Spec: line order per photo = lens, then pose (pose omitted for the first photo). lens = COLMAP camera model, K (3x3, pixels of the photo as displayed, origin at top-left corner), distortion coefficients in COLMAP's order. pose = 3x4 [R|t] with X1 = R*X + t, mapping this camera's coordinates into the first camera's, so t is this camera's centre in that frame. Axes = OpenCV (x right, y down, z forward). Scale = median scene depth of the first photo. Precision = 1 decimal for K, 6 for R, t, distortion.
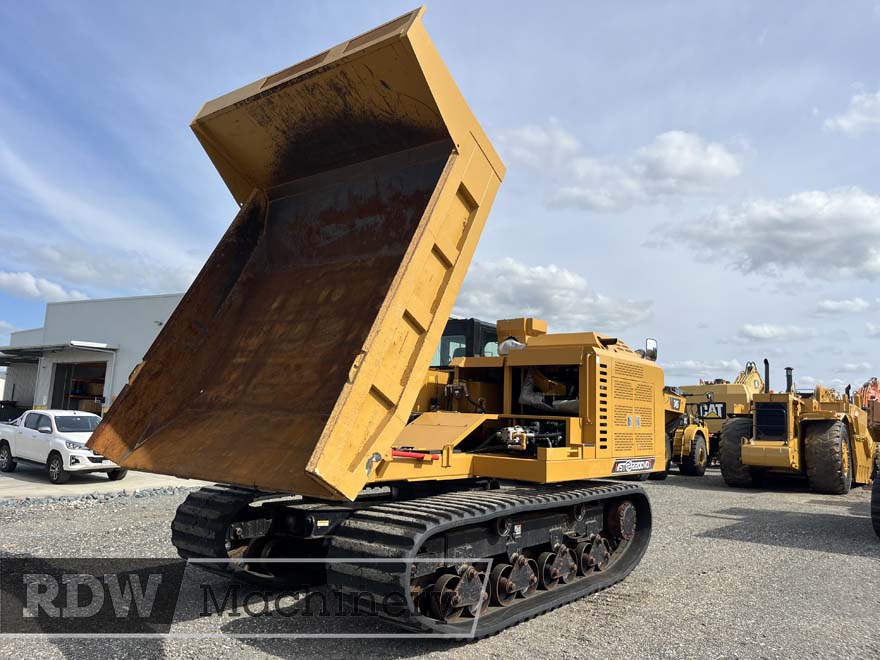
lens RADIAL K [[674.1, 0, 447.2], [0, 674.1, 325.7], [0, 0, 1]] dist [0.033430, -0.015432]
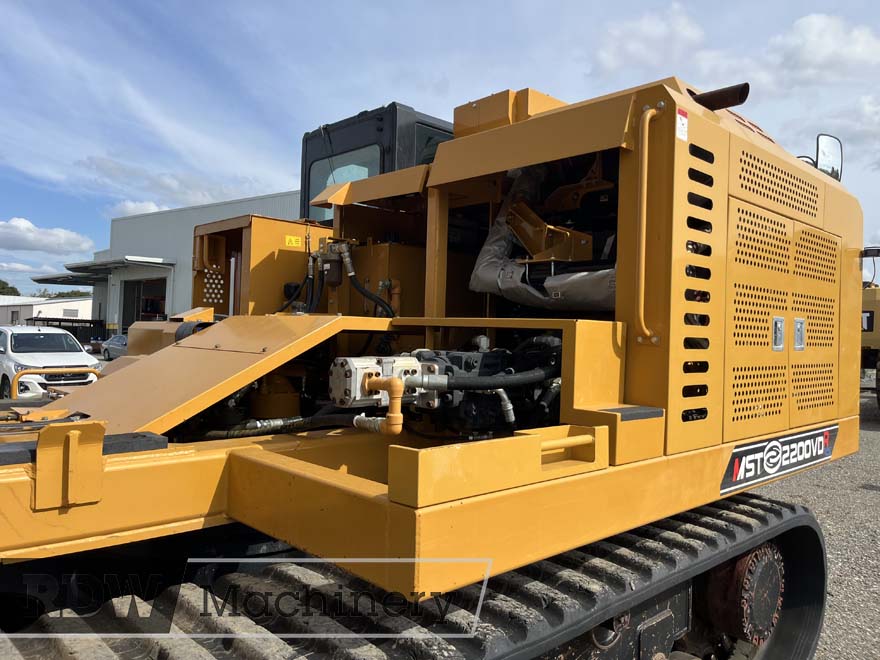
lens RADIAL K [[674.1, 0, 439.4], [0, 674.1, 334.9], [0, 0, 1]] dist [0.033430, -0.015432]
pose [[0.986933, -0.008715, -0.160897, 0.160341], [0.030611, 0.990493, 0.134114, 0.094590], [0.158198, -0.137286, 0.977817, 0.659811]]
